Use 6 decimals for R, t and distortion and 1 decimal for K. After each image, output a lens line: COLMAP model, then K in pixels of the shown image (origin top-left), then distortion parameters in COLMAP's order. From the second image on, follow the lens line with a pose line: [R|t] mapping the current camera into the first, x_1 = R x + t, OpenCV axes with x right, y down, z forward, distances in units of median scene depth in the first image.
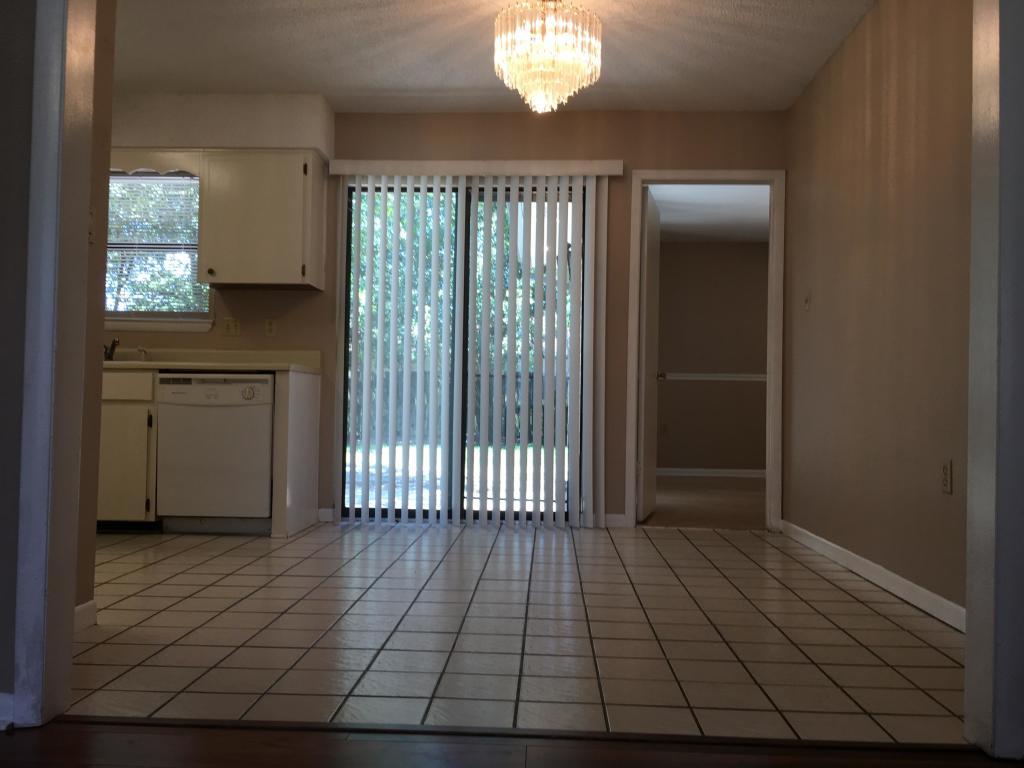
lens RADIAL K [[868.2, 0, 512.0], [0, 868.2, 384.0], [0, 0, 1]] dist [0.072558, -0.117344]
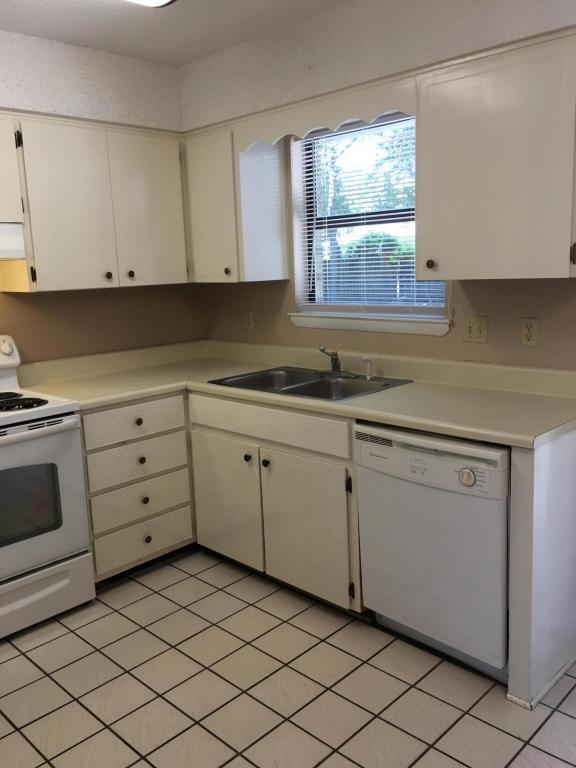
lens RADIAL K [[654.9, 0, 288.0], [0, 654.9, 384.0], [0, 0, 1]] dist [0.083893, -0.118753]
pose [[0.741992, 0.076813, -0.665994, -0.082220], [0.069577, 0.979227, 0.190456, -0.142325], [0.666789, -0.187655, 0.721234, 0.546078]]
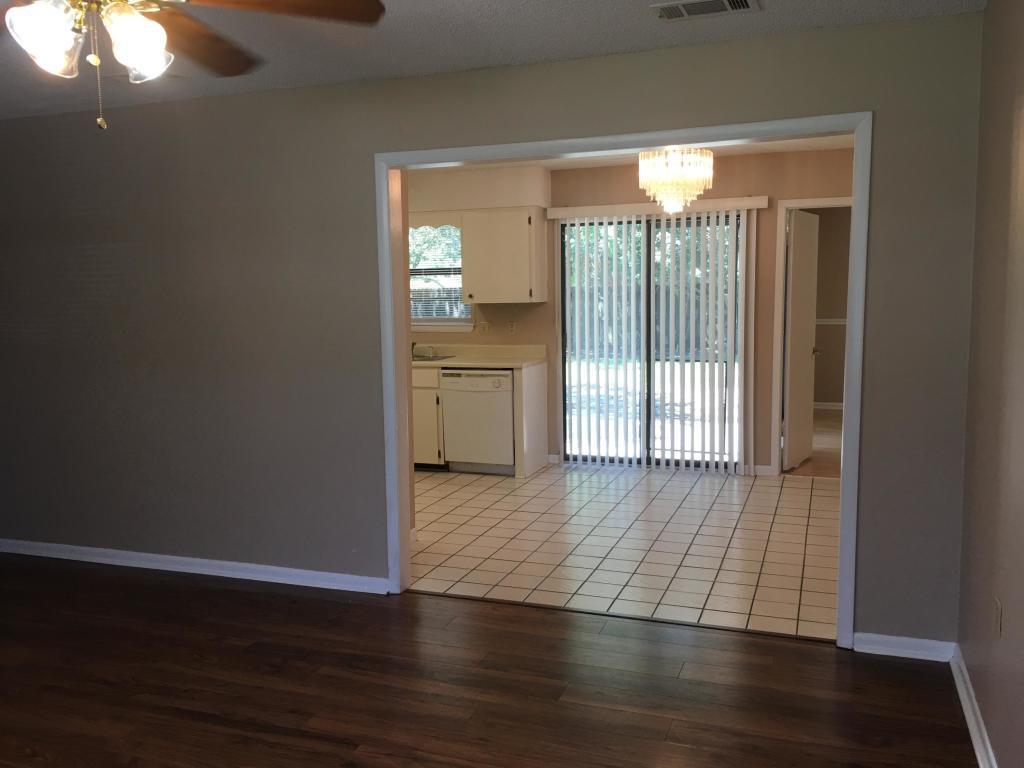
lens RADIAL K [[873.2, 0, 507.0], [0, 873.2, 381.4], [0, 0, 1]] dist [0.083893, -0.118753]
pose [[0.951170, -0.003031, -0.308652, 0.166312], [0.042570, 0.991684, 0.121449, -0.162632], [0.305717, -0.128658, 0.943390, -0.383644]]
